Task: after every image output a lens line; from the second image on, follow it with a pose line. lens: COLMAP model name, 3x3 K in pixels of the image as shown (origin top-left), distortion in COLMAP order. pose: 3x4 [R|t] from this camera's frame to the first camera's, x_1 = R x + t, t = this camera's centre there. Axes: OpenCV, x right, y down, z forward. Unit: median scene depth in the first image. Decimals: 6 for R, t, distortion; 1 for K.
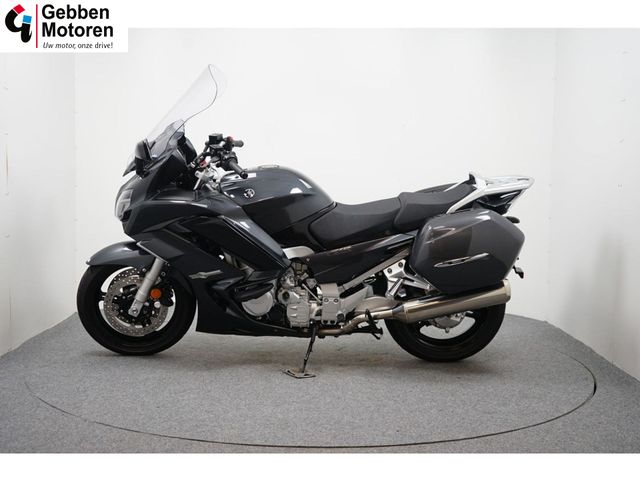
lens RADIAL K [[833.8, 0, 320.0], [0, 833.8, 240.0], [0, 0, 1]] dist [-0.000849, -0.003995]
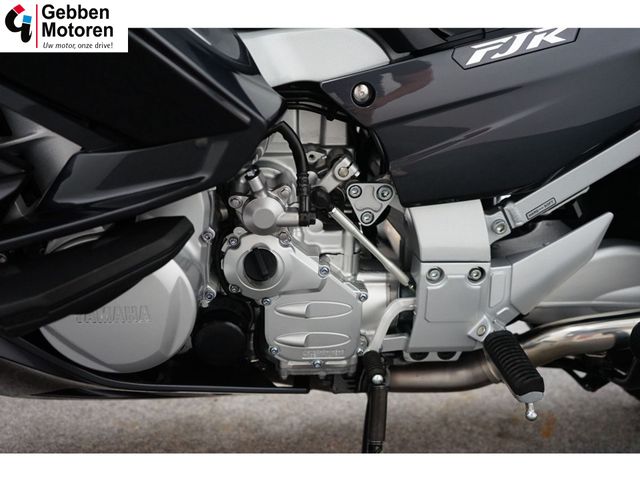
lens RADIAL K [[584.6, 0, 320.0], [0, 584.6, 240.0], [0, 0, 1]] dist [0.002870, 0.000414]
pose [[0.995786, -0.036710, 0.084034, -0.037524], [0.023092, 0.987229, 0.157628, 0.036417], [-0.088748, -0.155023, 0.983917, 0.844295]]
